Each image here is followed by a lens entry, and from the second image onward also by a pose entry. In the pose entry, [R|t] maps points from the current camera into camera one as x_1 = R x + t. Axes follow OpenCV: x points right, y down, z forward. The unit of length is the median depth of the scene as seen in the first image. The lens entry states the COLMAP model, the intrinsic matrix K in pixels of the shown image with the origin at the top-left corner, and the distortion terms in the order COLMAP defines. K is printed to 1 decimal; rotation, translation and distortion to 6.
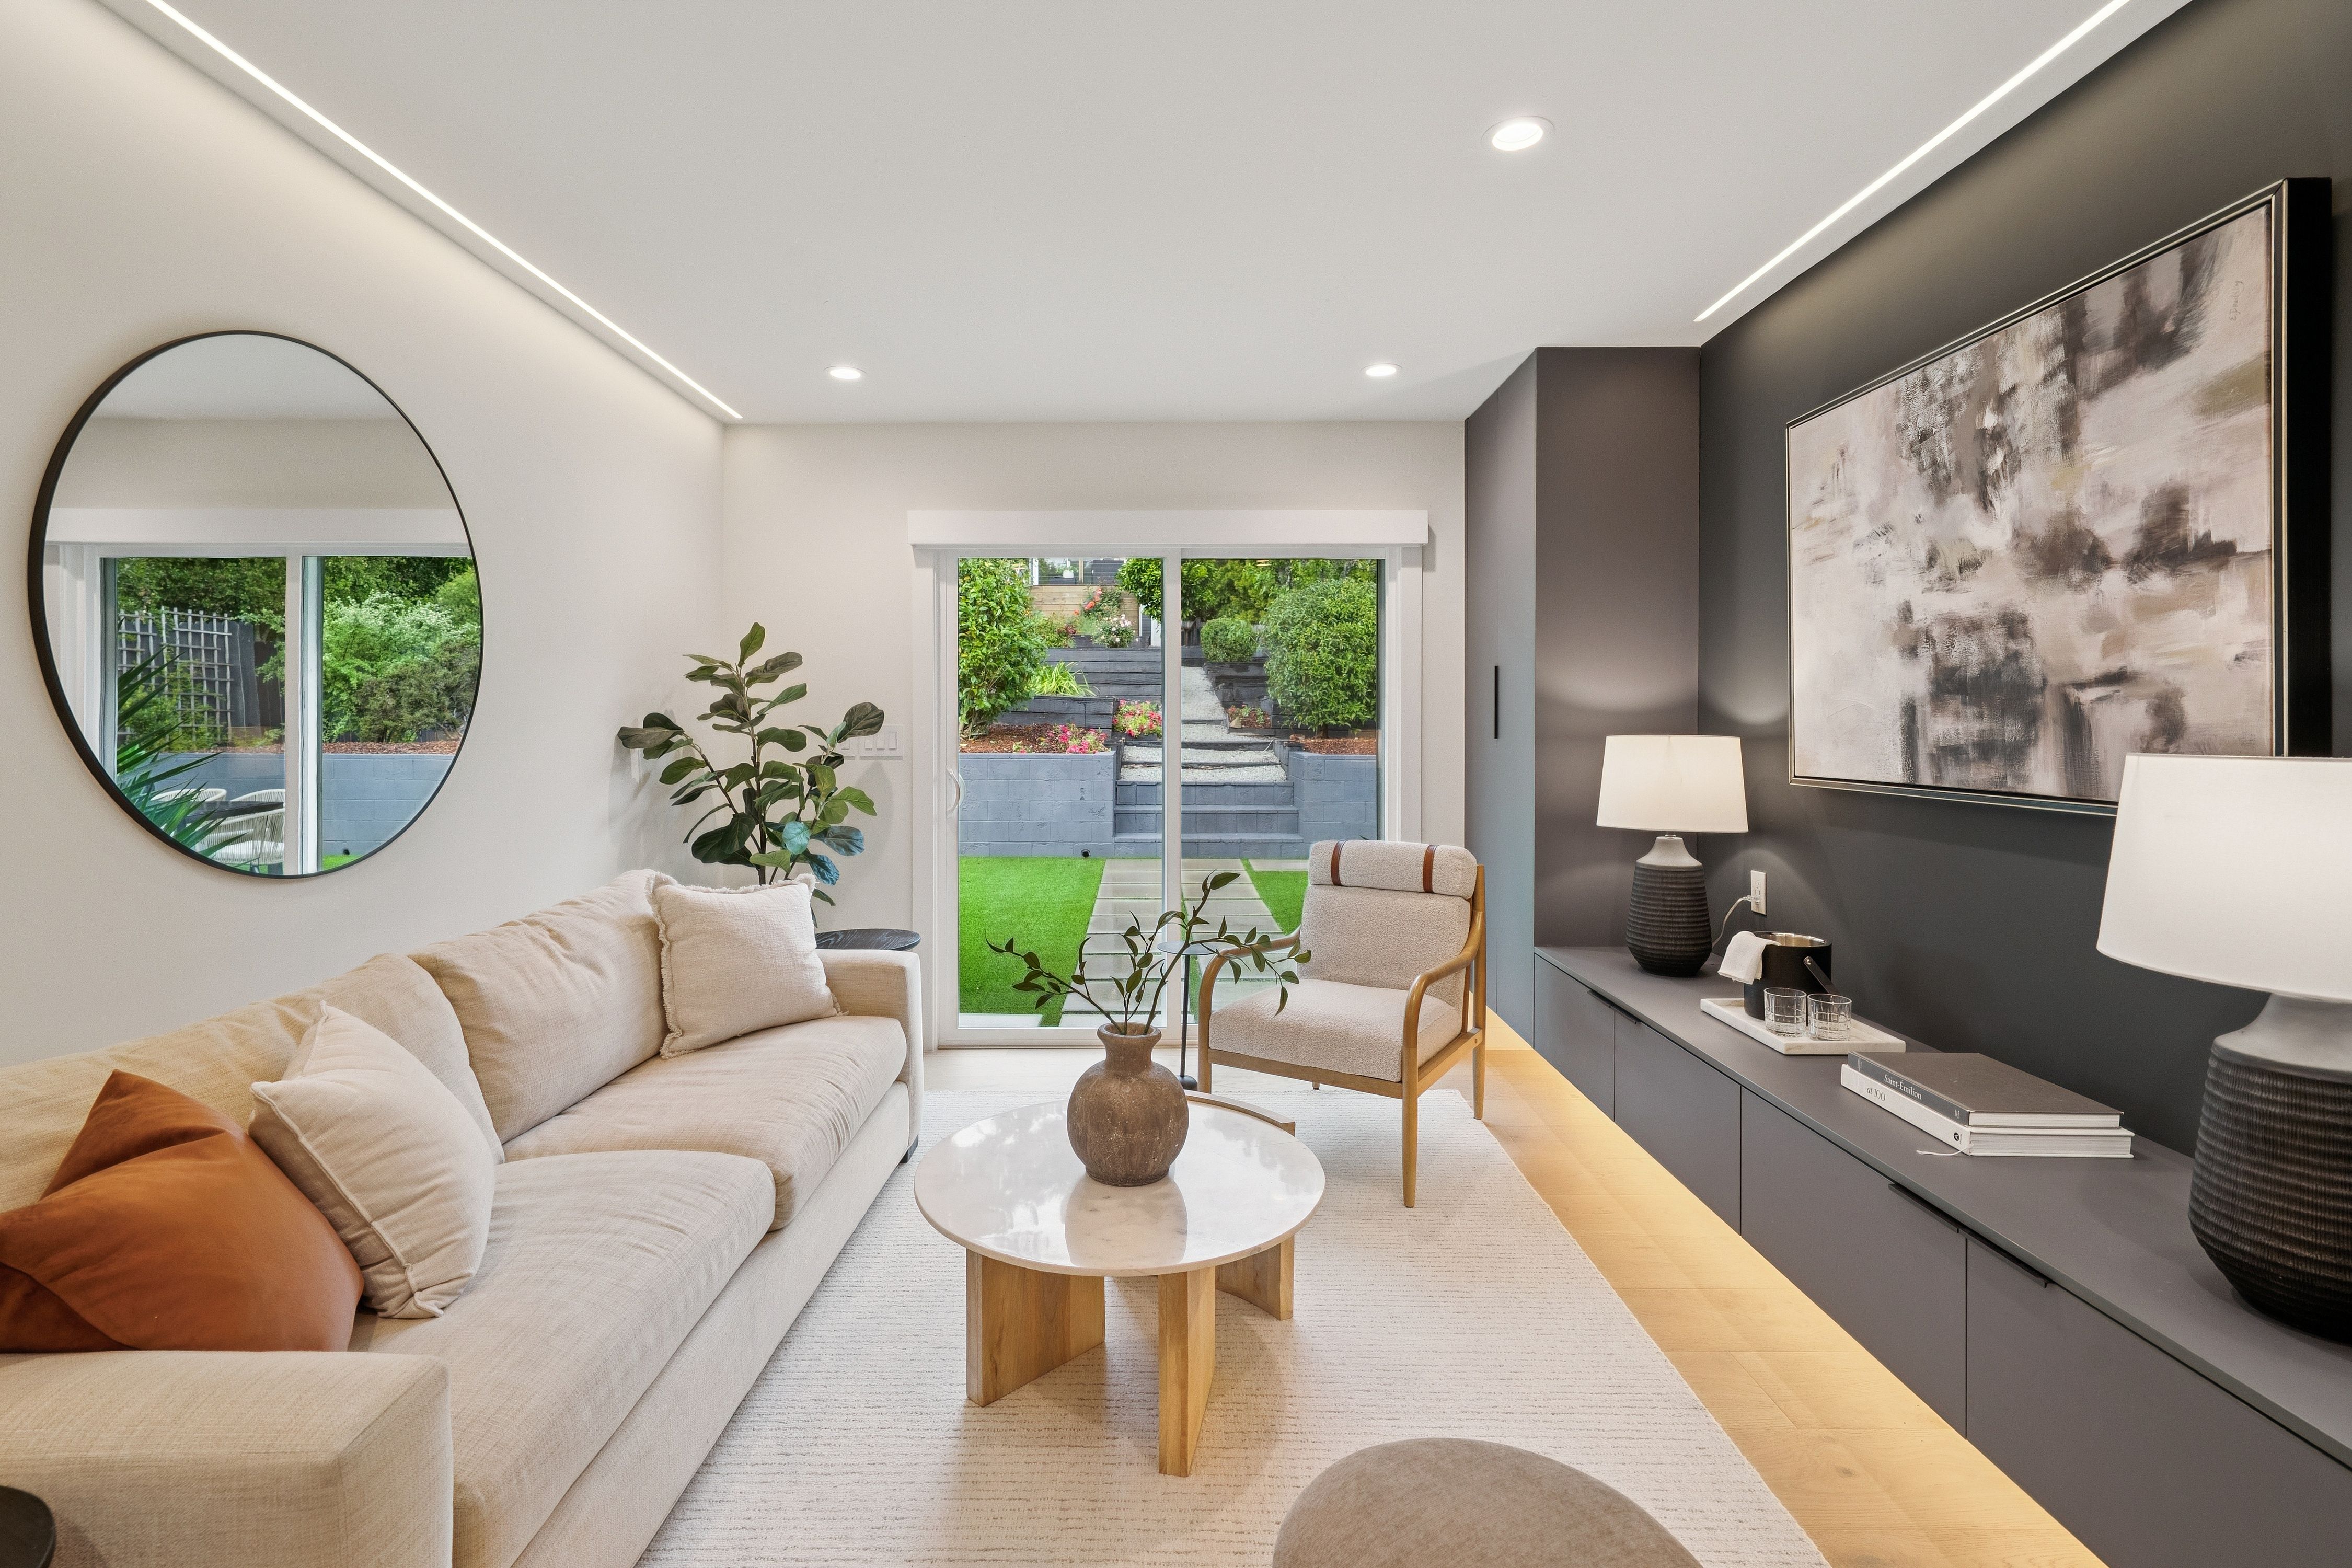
lens RADIAL K [[1092.5, 0, 1173.5], [0, 1092.5, 757.4], [0, 0, 1]] dist [-0.001077, 0.004682]
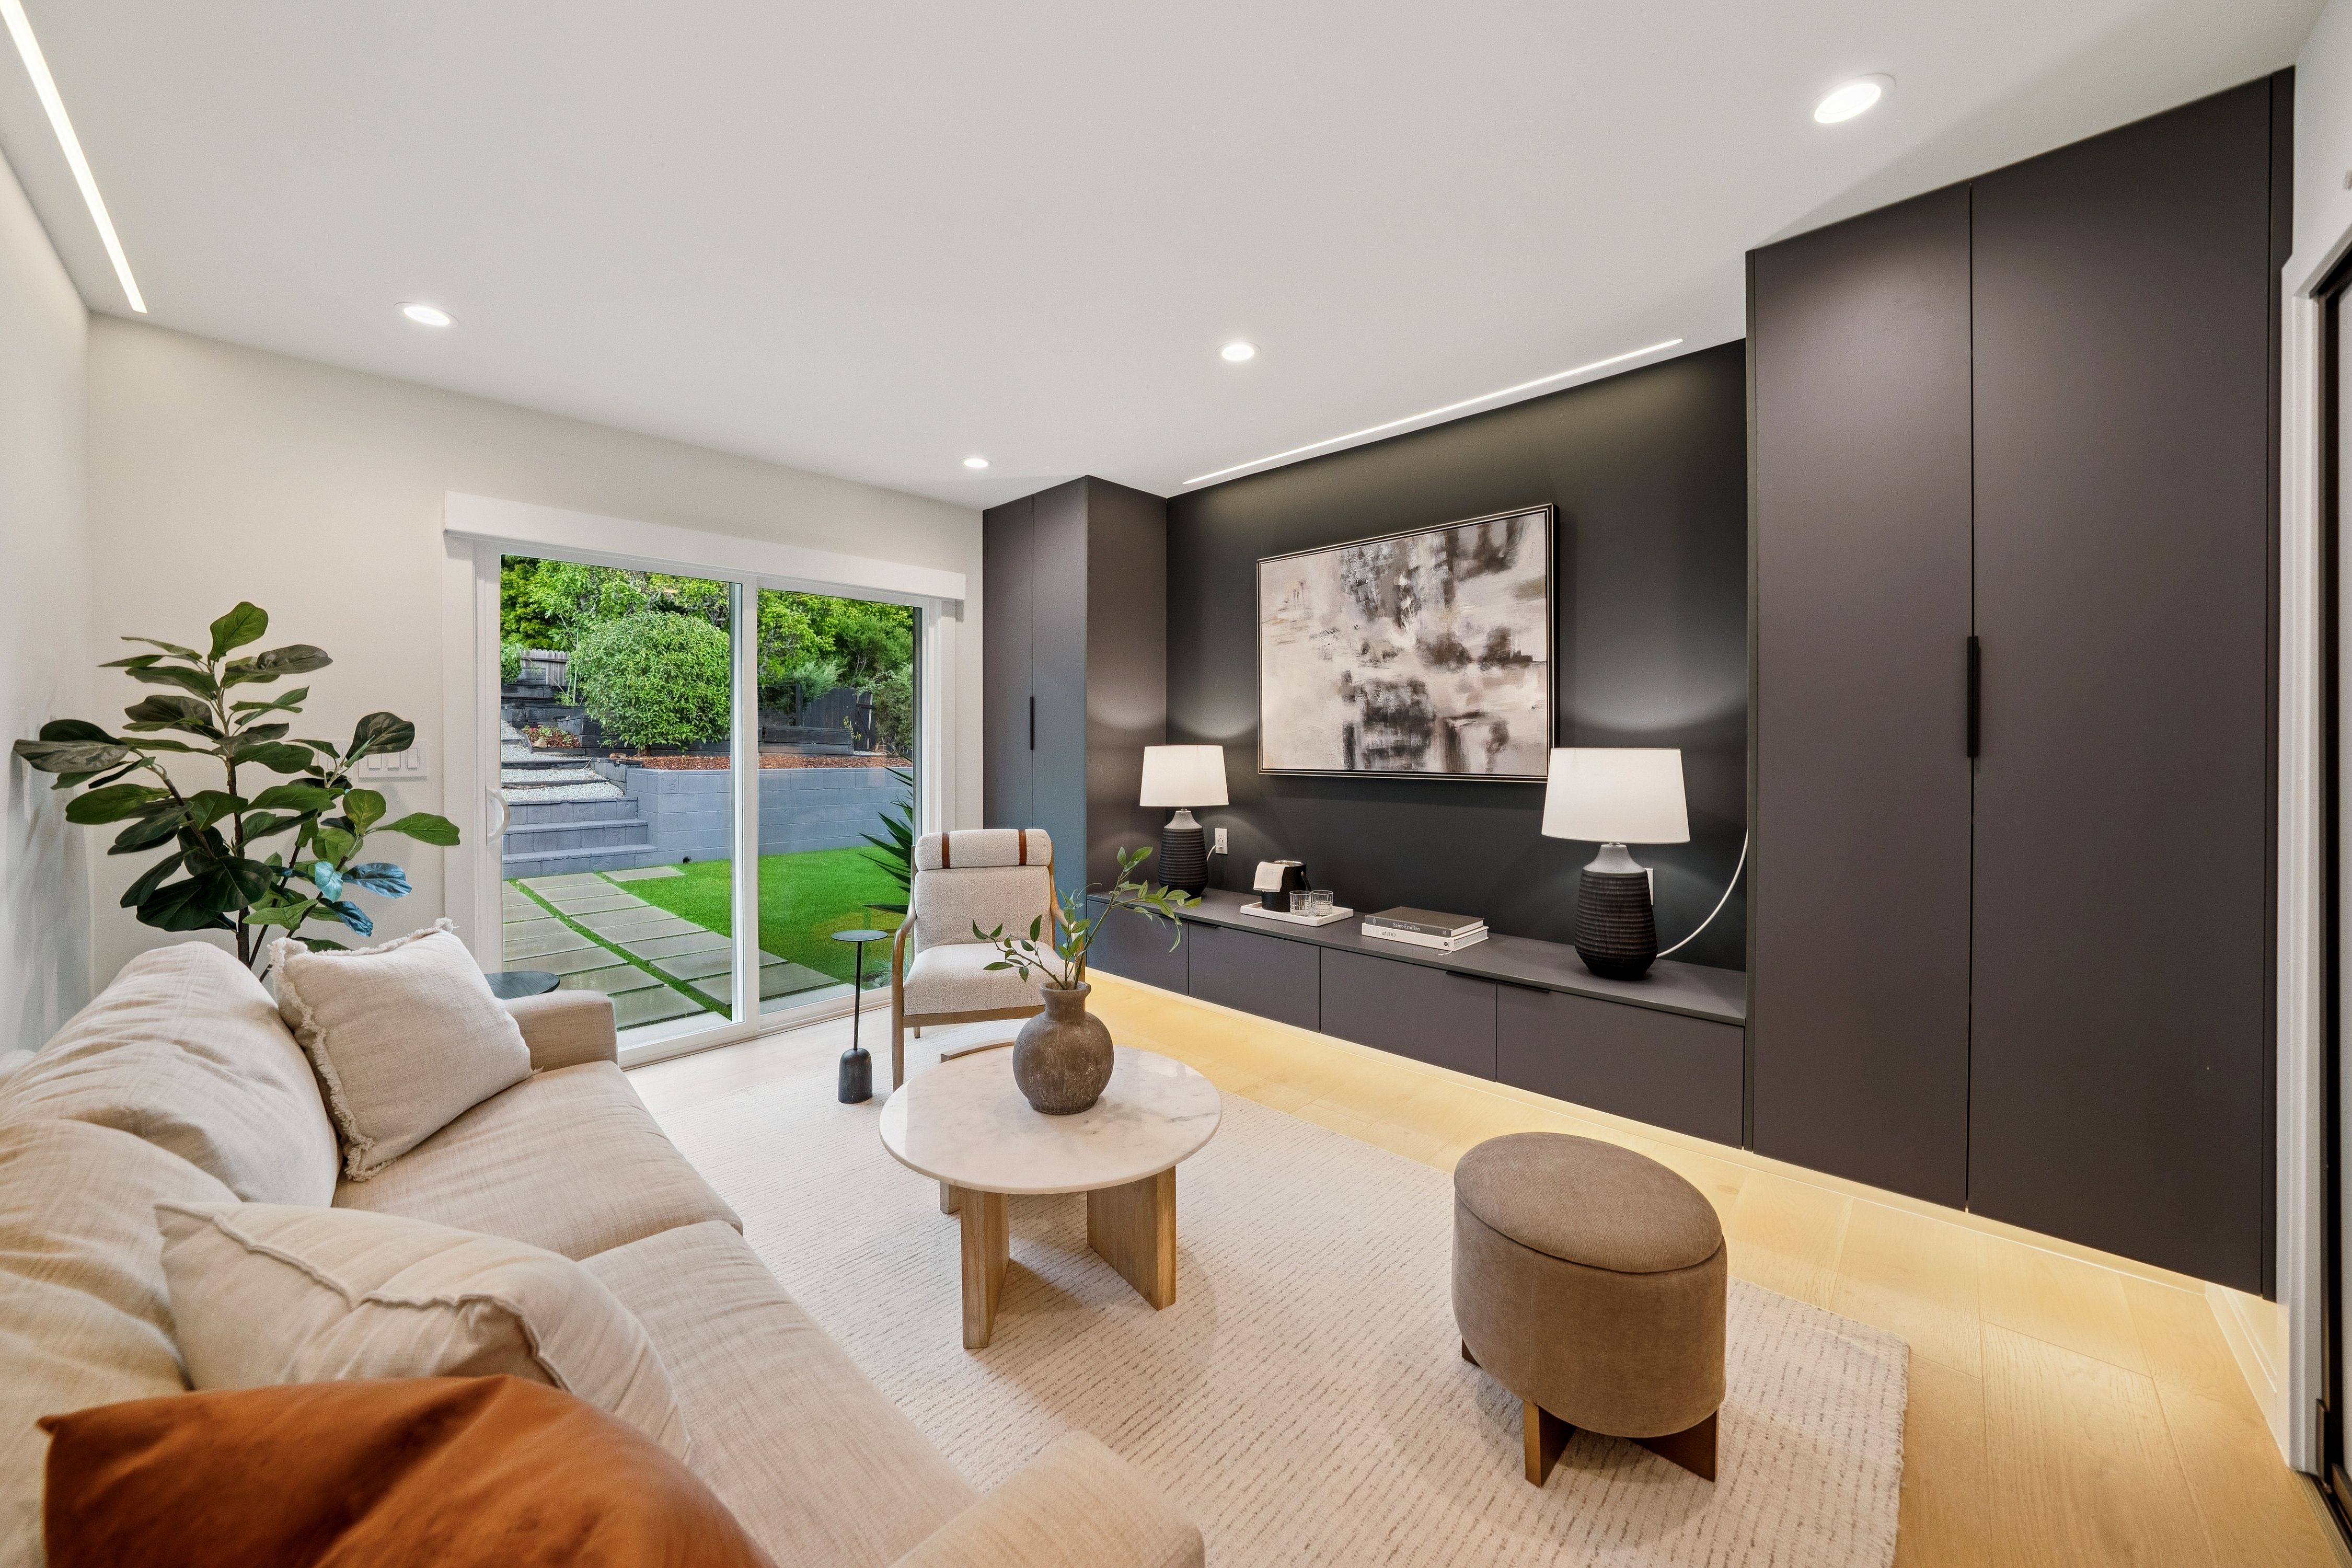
lens RADIAL K [[832.2, 0, 1178.9], [0, 832.2, 774.5], [0, 0, 1]] dist [-0.016258, 0.000202]
pose [[0.691747, -0.027804, 0.721605, -0.480832], [0.023791, 0.999594, 0.015709, 0.002388], [-0.721748, 0.006301, 0.692127, 0.209979]]
